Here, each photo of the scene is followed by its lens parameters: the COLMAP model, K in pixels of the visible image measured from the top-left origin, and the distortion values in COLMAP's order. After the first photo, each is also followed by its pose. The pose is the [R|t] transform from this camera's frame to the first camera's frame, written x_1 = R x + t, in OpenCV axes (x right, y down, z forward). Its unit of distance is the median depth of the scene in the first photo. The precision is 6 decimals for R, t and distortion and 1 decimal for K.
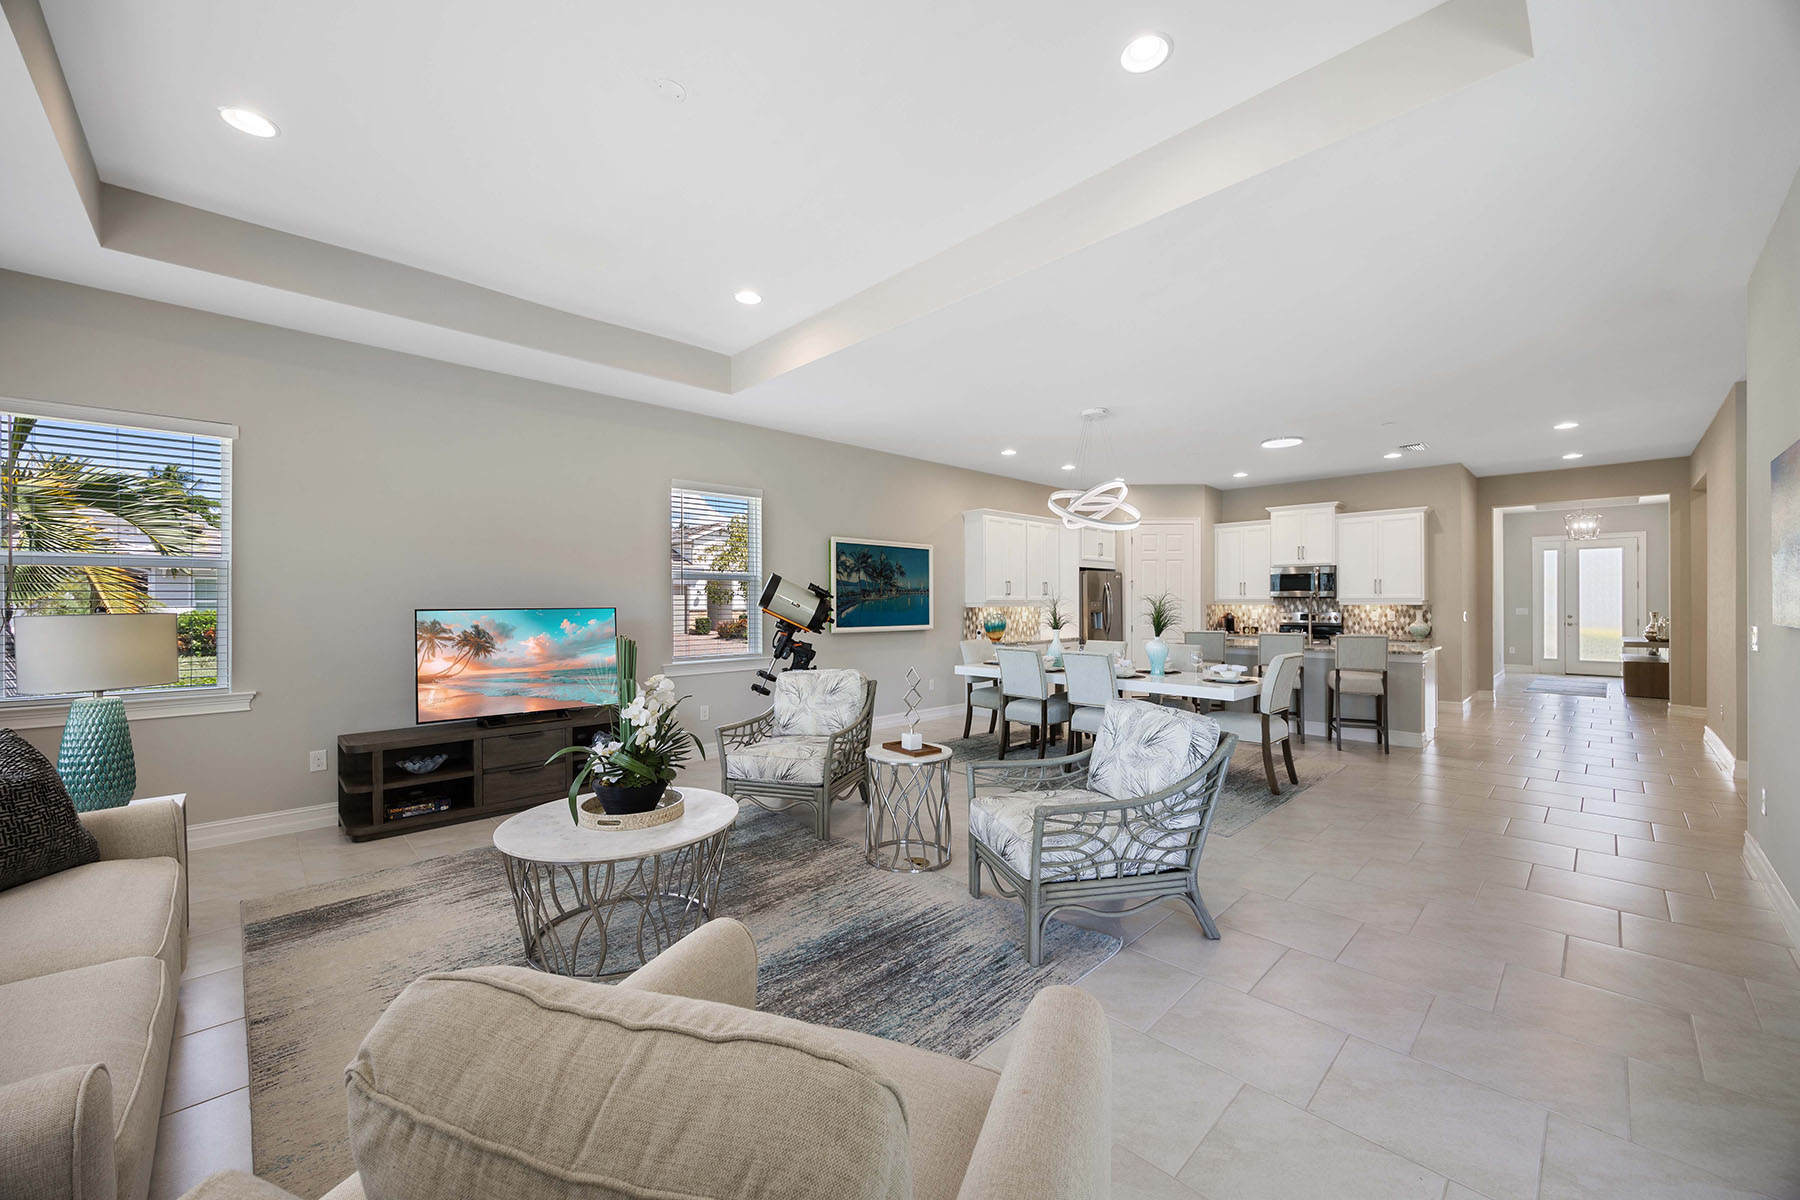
lens RADIAL K [[688.9, 0, 905.7], [0, 688.9, 600.2], [0, 0, 1]] dist [-0.002585, -0.000009]
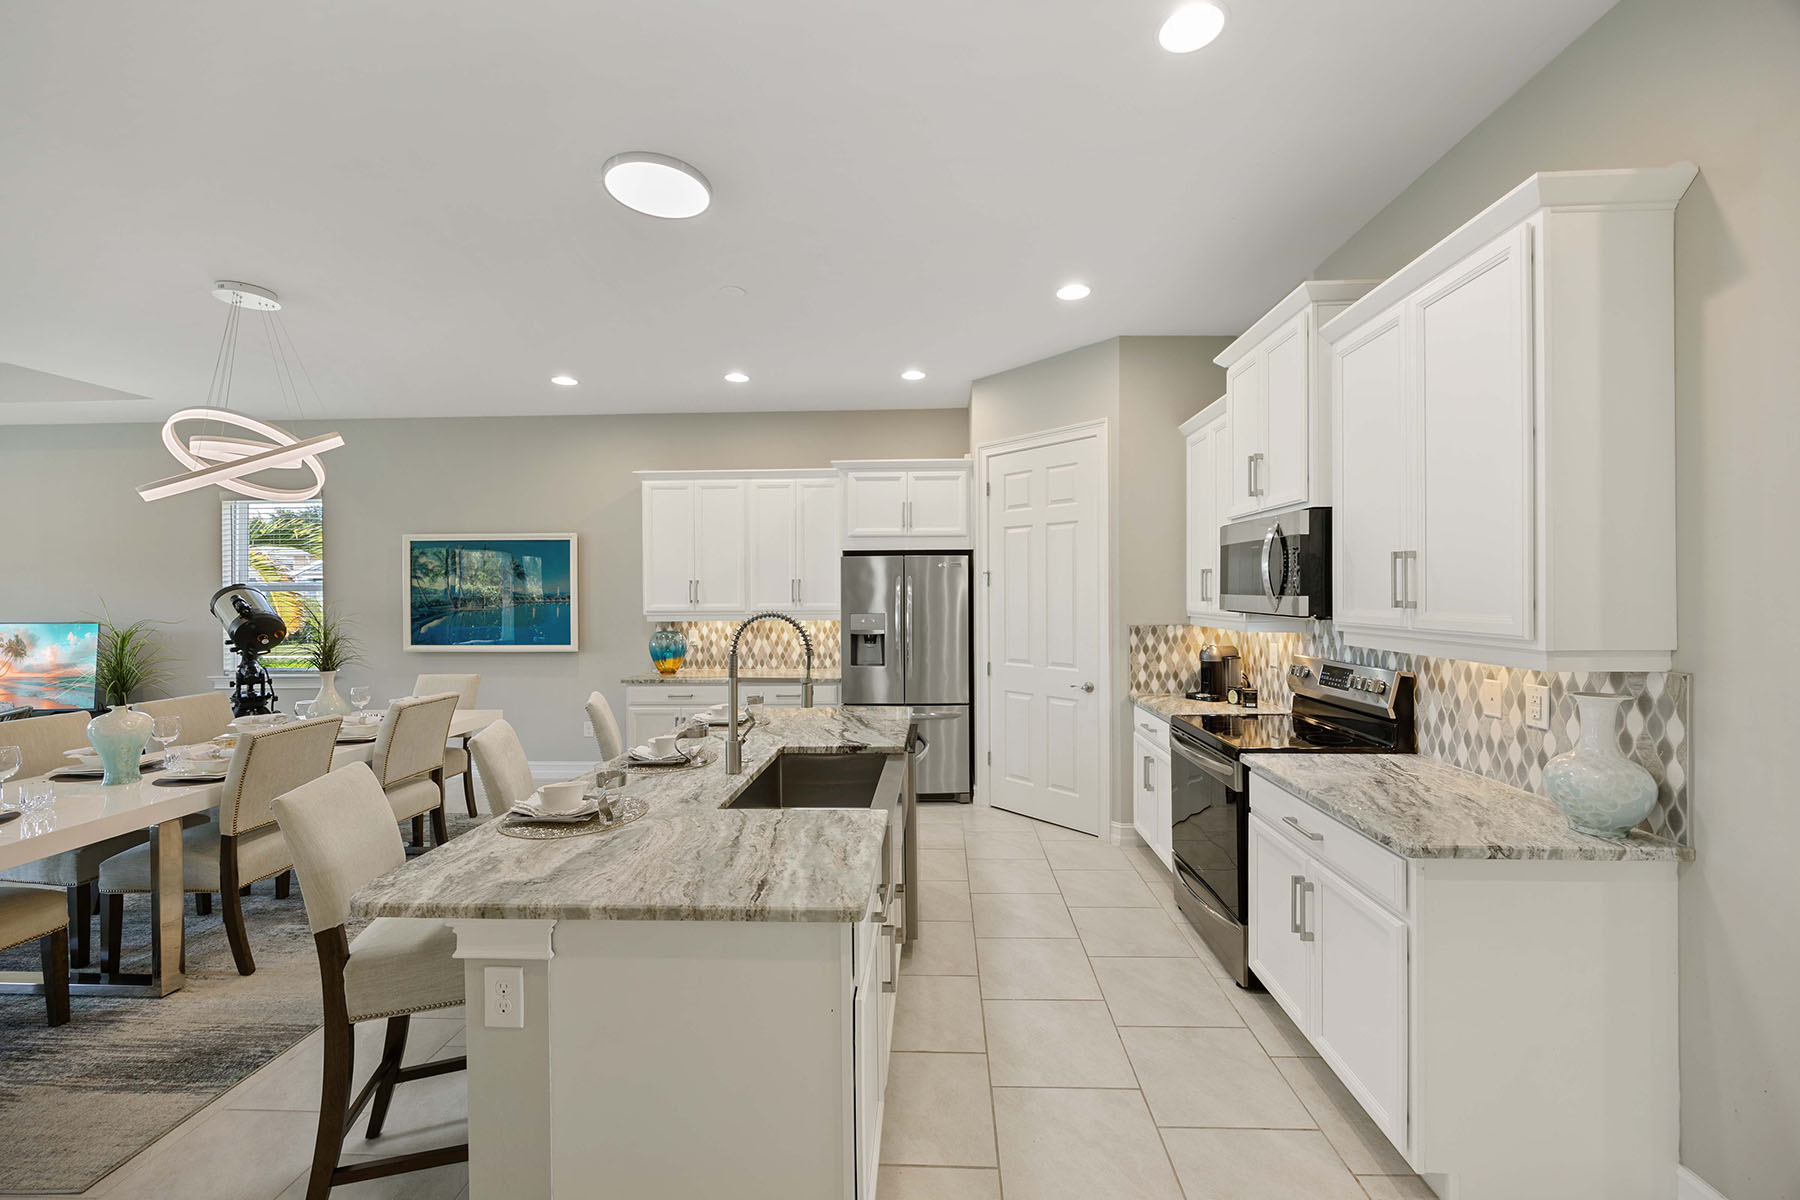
lens RADIAL K [[704.5, 0, 910.1], [0, 704.5, 593.3], [0, 0, 1]] dist [-0.002519, -0.000355]
pose [[0.682834, 0.000071, -0.730574, 0.836771], [0.008492, 0.999932, 0.008034, -0.021380], [0.730525, -0.011689, 0.682786, 0.780350]]
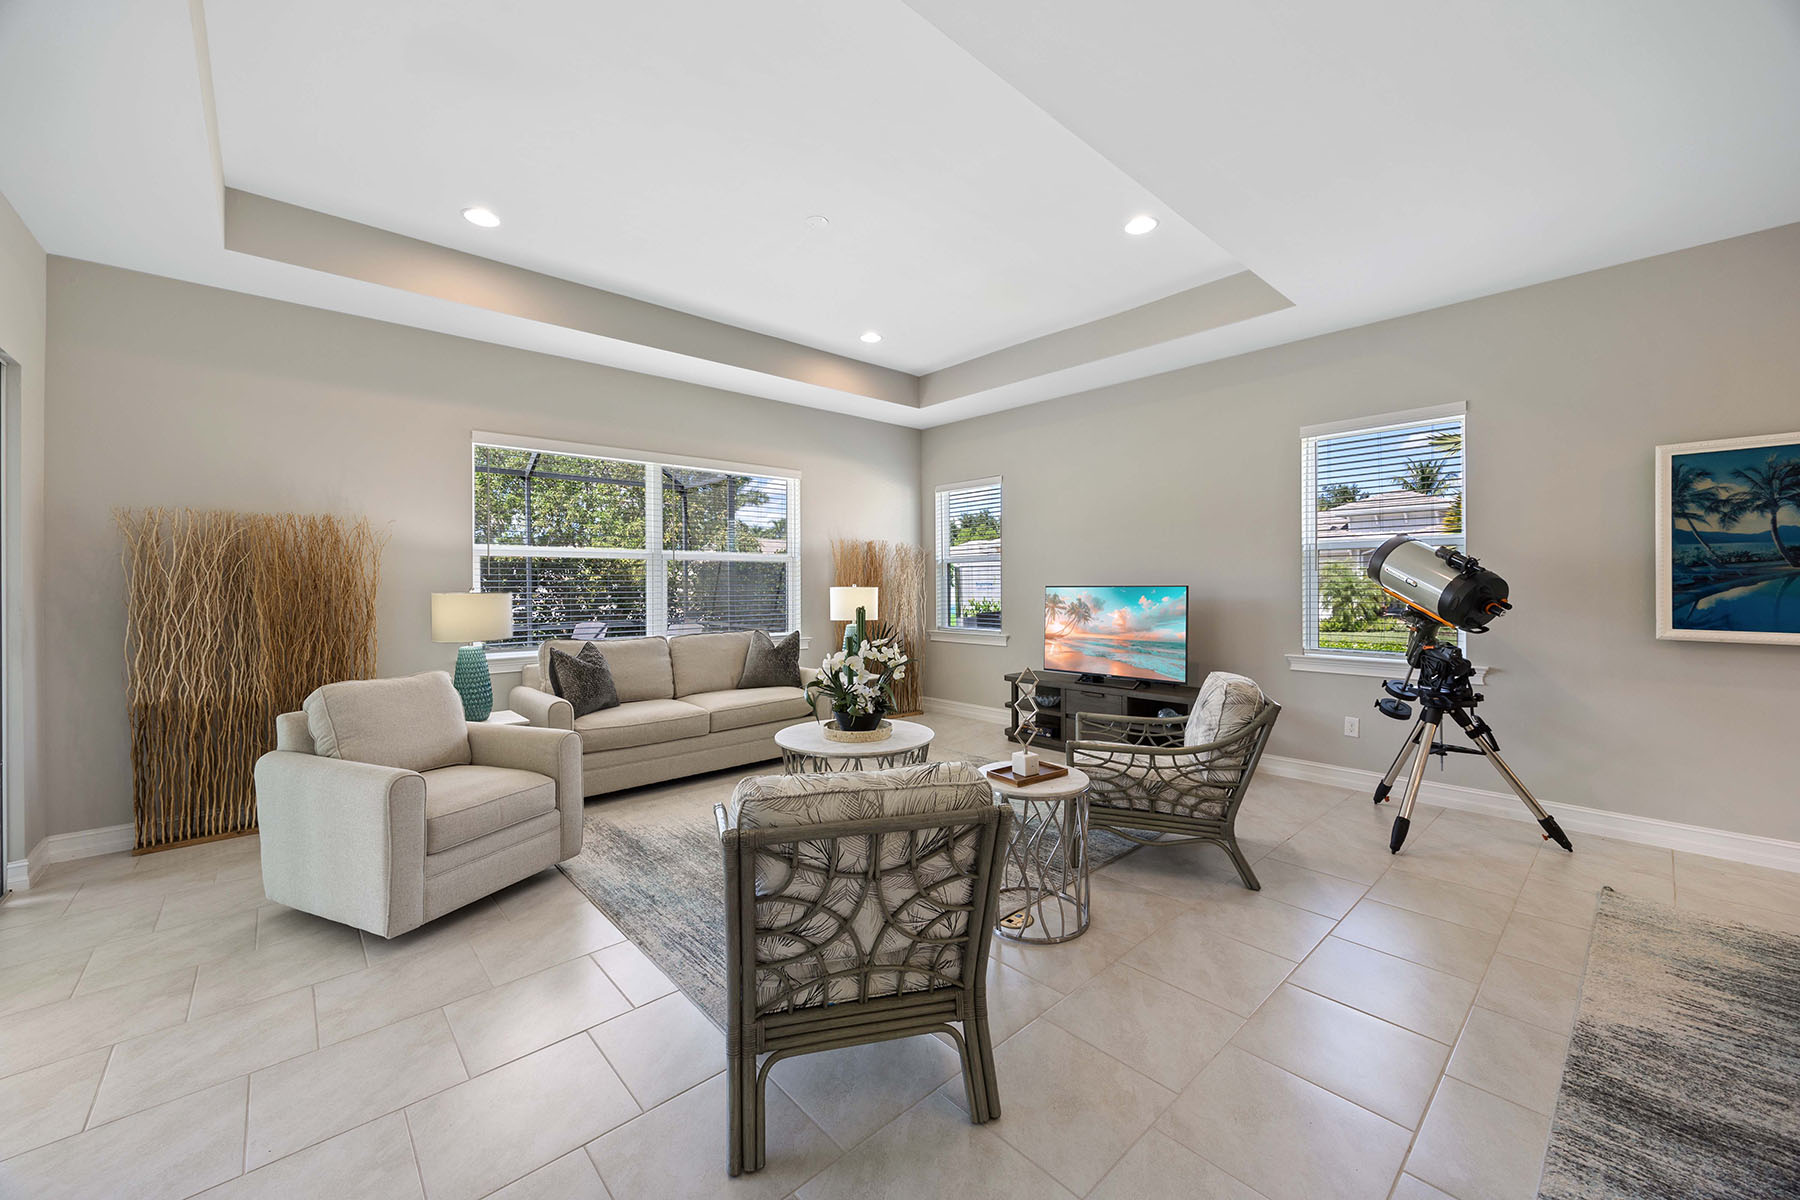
lens RADIAL K [[680.3, 0, 894.4], [0, 680.3, 582.7], [0, 0, 1]] dist [-0.000050, -0.000018]
pose [[-0.046249, 0.005268, -0.998916, 0.375598], [0.010900, 0.999929, 0.004768, -0.001220], [0.998870, -0.010667, -0.046303, 0.418984]]
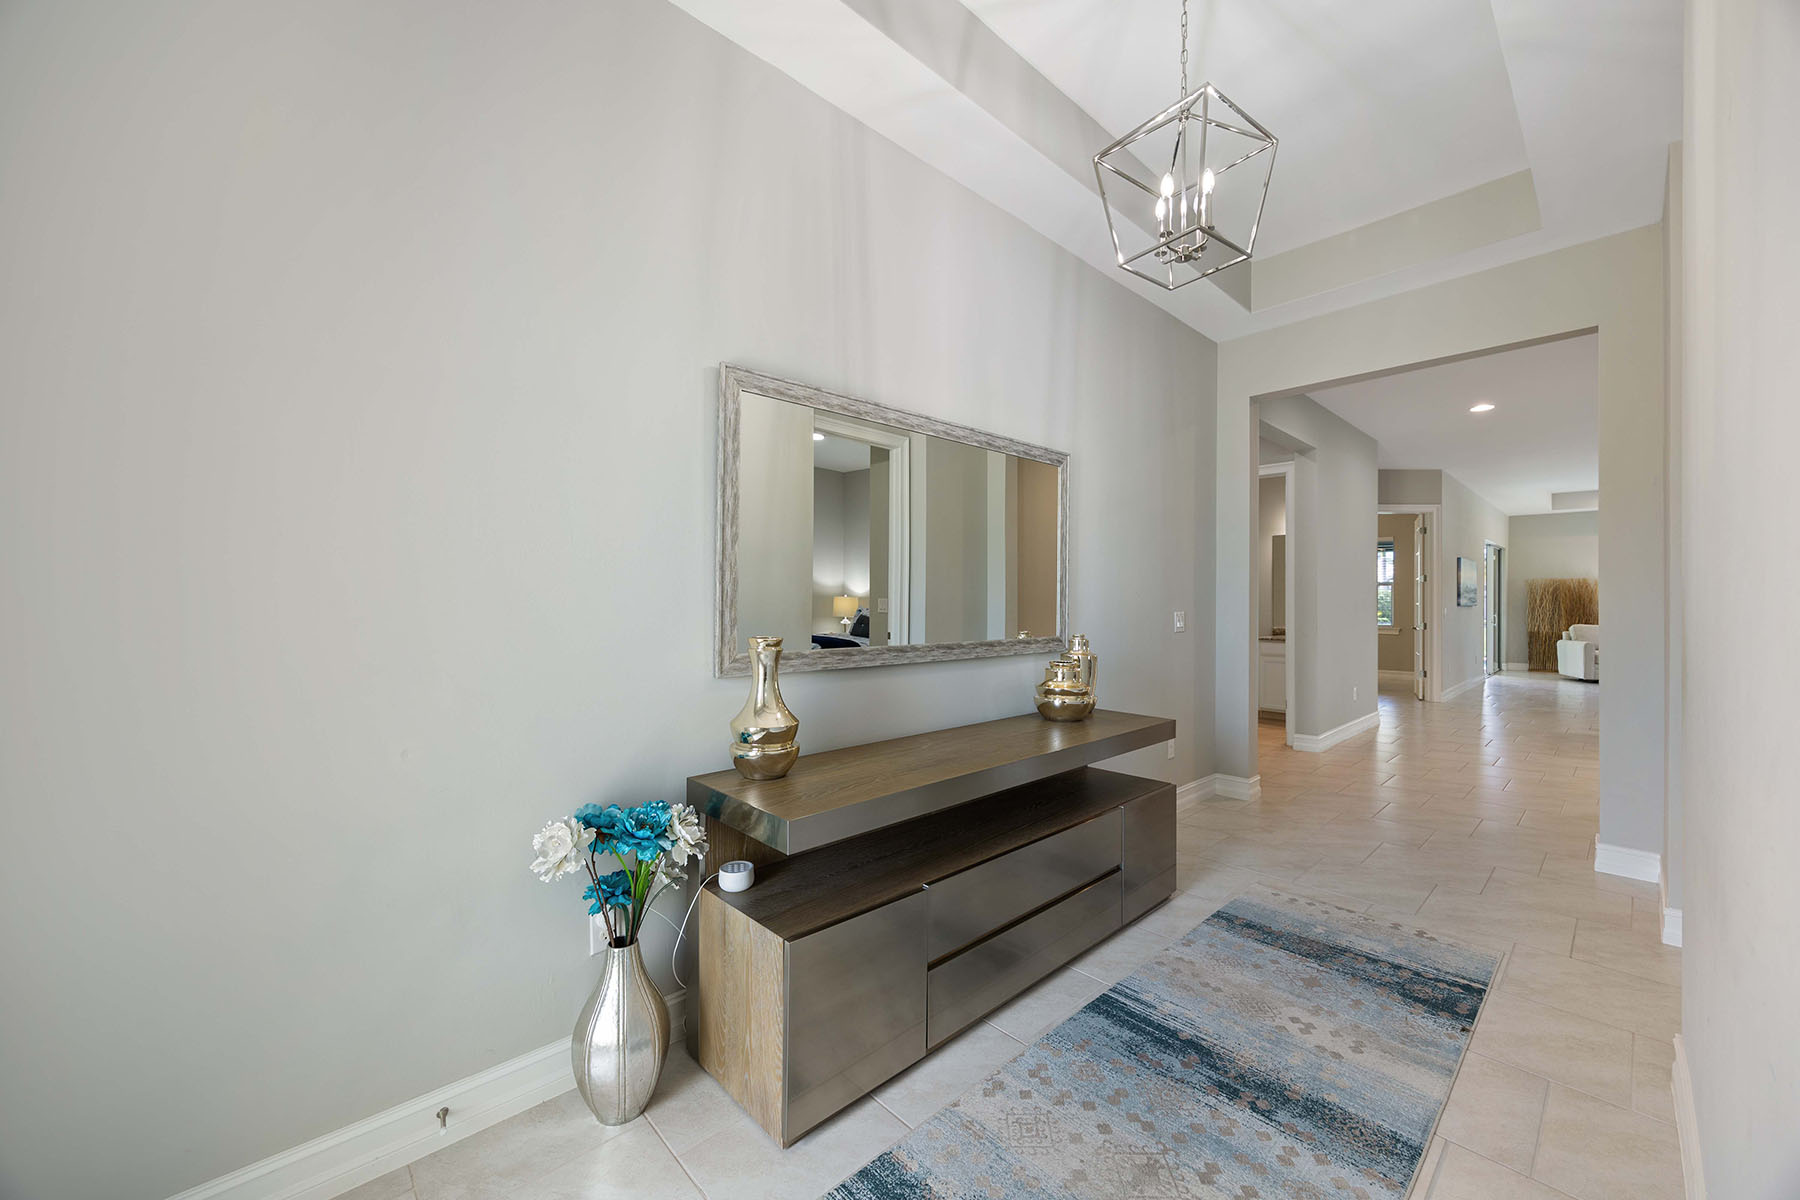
lens RADIAL K [[688.9, 0, 905.7], [0, 688.9, 600.2], [0, 0, 1]] dist [-0.002585, -0.000009]
pose [[-0.999605, 0.002281, 0.028017, 1.475844], [0.002028, 0.999957, -0.009051, 0.011335], [-0.028036, -0.008990, -0.999566, 1.676926]]
